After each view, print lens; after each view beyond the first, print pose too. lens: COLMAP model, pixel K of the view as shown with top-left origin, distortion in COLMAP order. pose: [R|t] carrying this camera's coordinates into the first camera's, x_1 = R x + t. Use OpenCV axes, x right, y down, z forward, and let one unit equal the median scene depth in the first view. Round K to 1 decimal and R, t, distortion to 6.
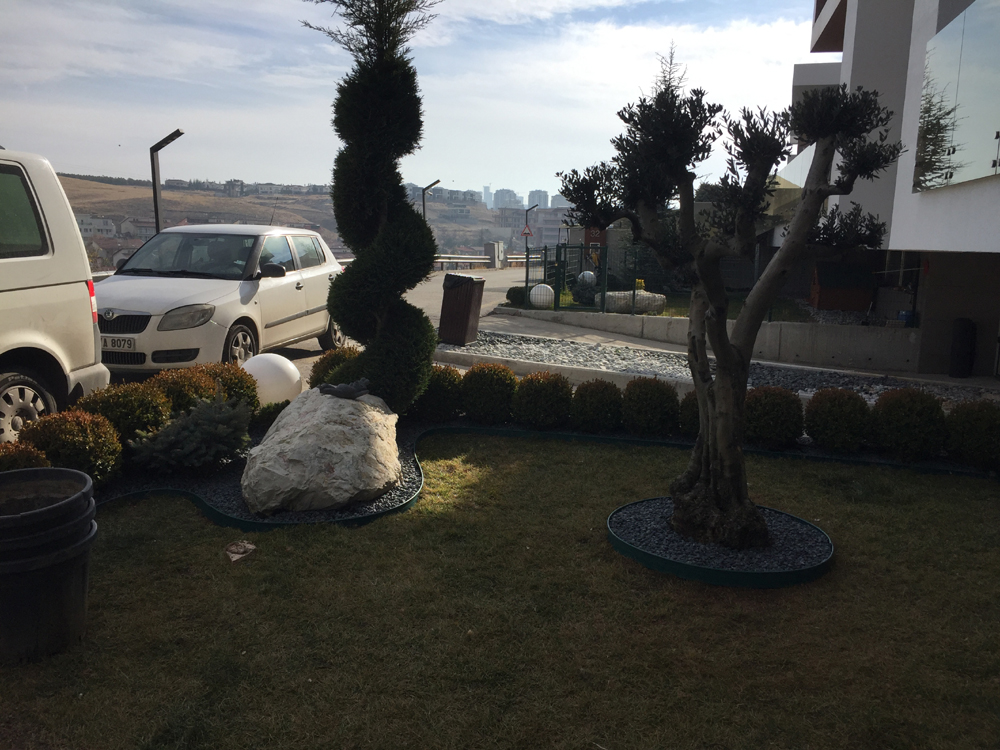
lens RADIAL K [[873.4, 0, 512.7], [0, 873.4, 361.4], [0, 0, 1]] dist [0.062857, -0.056466]
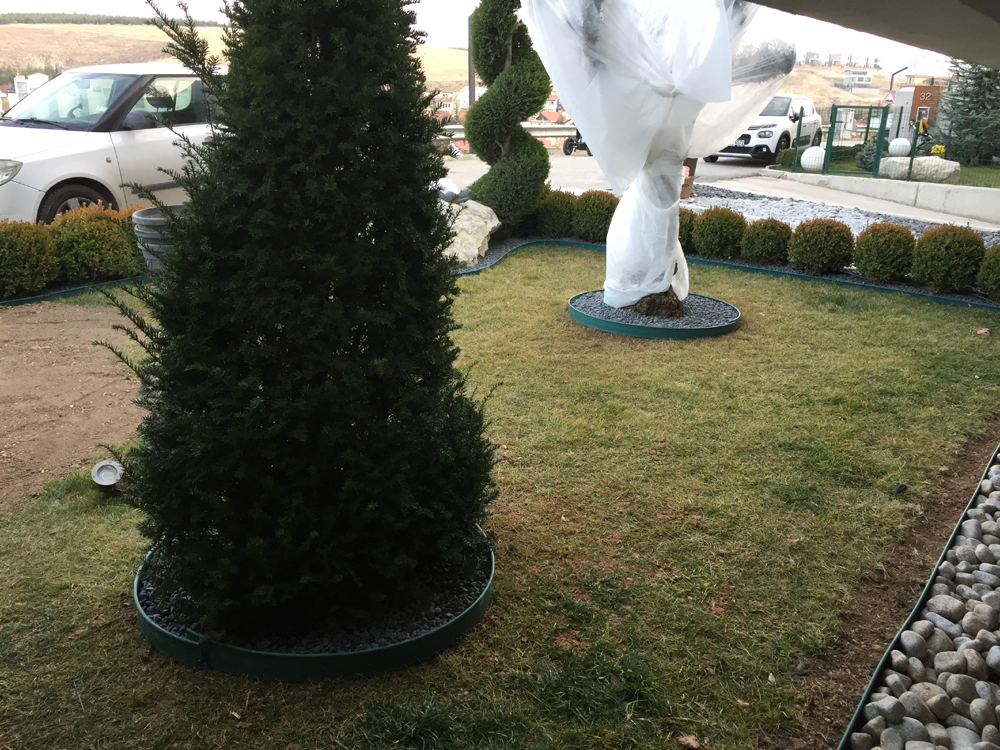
lens RADIAL K [[873.4, 0, 496.0], [0, 873.4, 380.5], [0, 0, 1]] dist [0.062857, -0.056466]
pose [[0.904764, 0.131908, -0.404971, 0.416042], [-0.067250, 0.983149, 0.169987, 0.071438], [0.420570, -0.126564, 0.898389, -0.195663]]
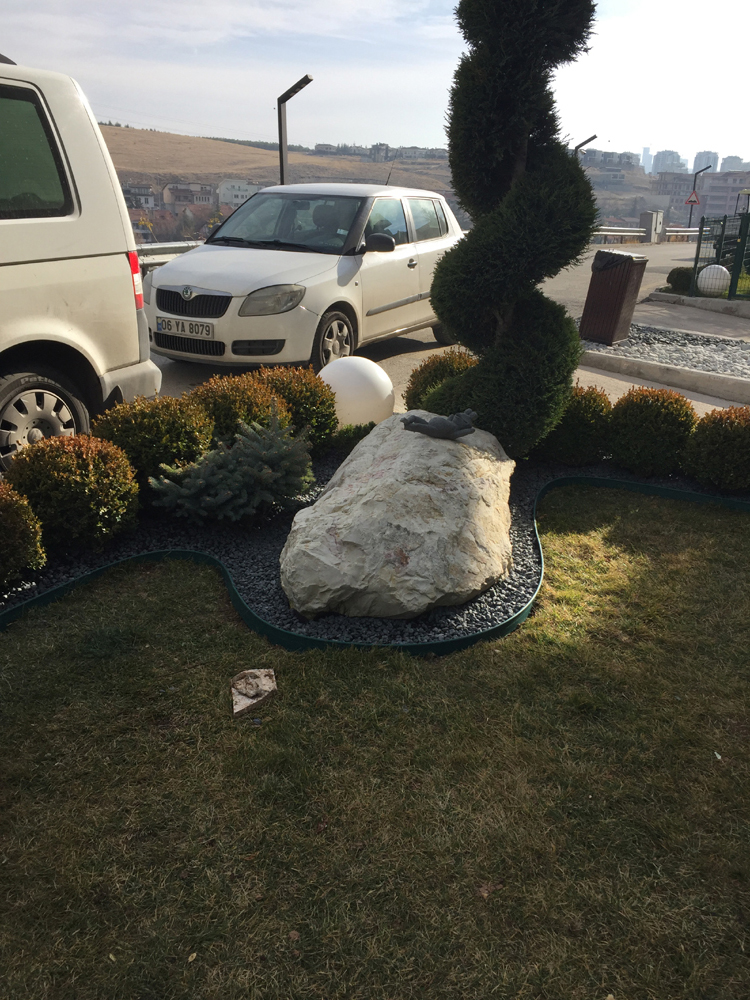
lens RADIAL K [[873.4, 0, 375.9], [0, 873.4, 498.1], [0, 0, 1]] dist [0.062857, -0.056466]
pose [[0.953359, 0.105938, -0.282638, -0.036254], [-0.053808, 0.981035, 0.186211, -0.034982], [0.297005, -0.162317, 0.940979, 0.300766]]
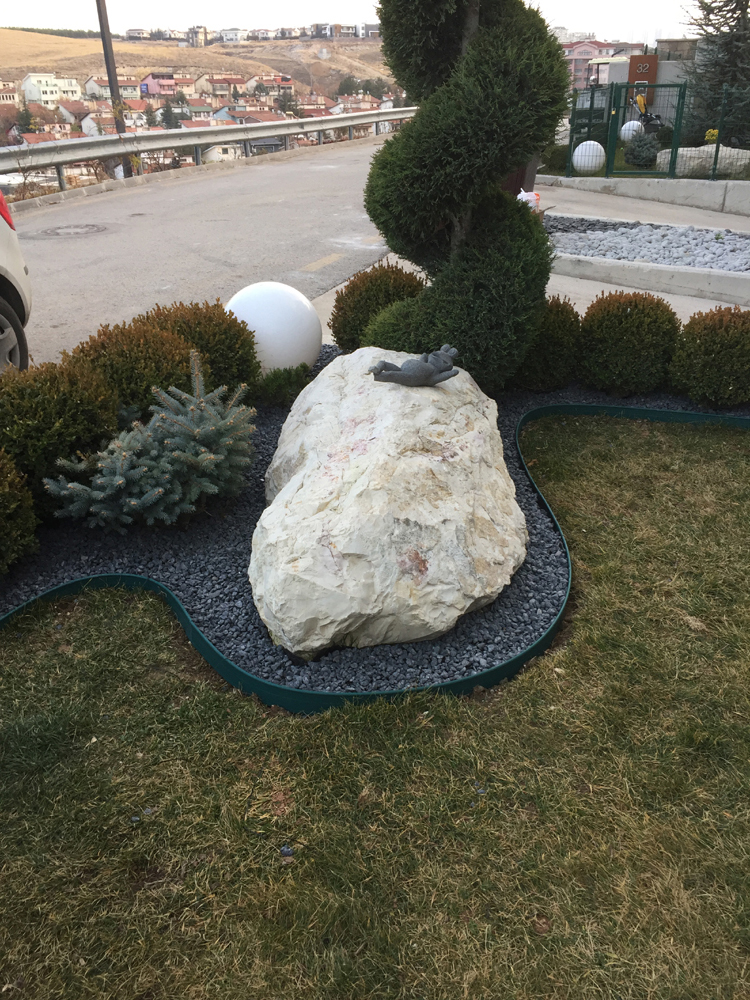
lens RADIAL K [[873.4, 0, 376.3], [0, 873.4, 498.9], [0, 0, 1]] dist [0.062857, -0.056466]
pose [[0.991459, 0.021025, -0.128715, -0.134004], [0.017452, 0.956658, 0.290690, -0.046571], [0.129248, -0.290454, 0.948120, 0.421883]]
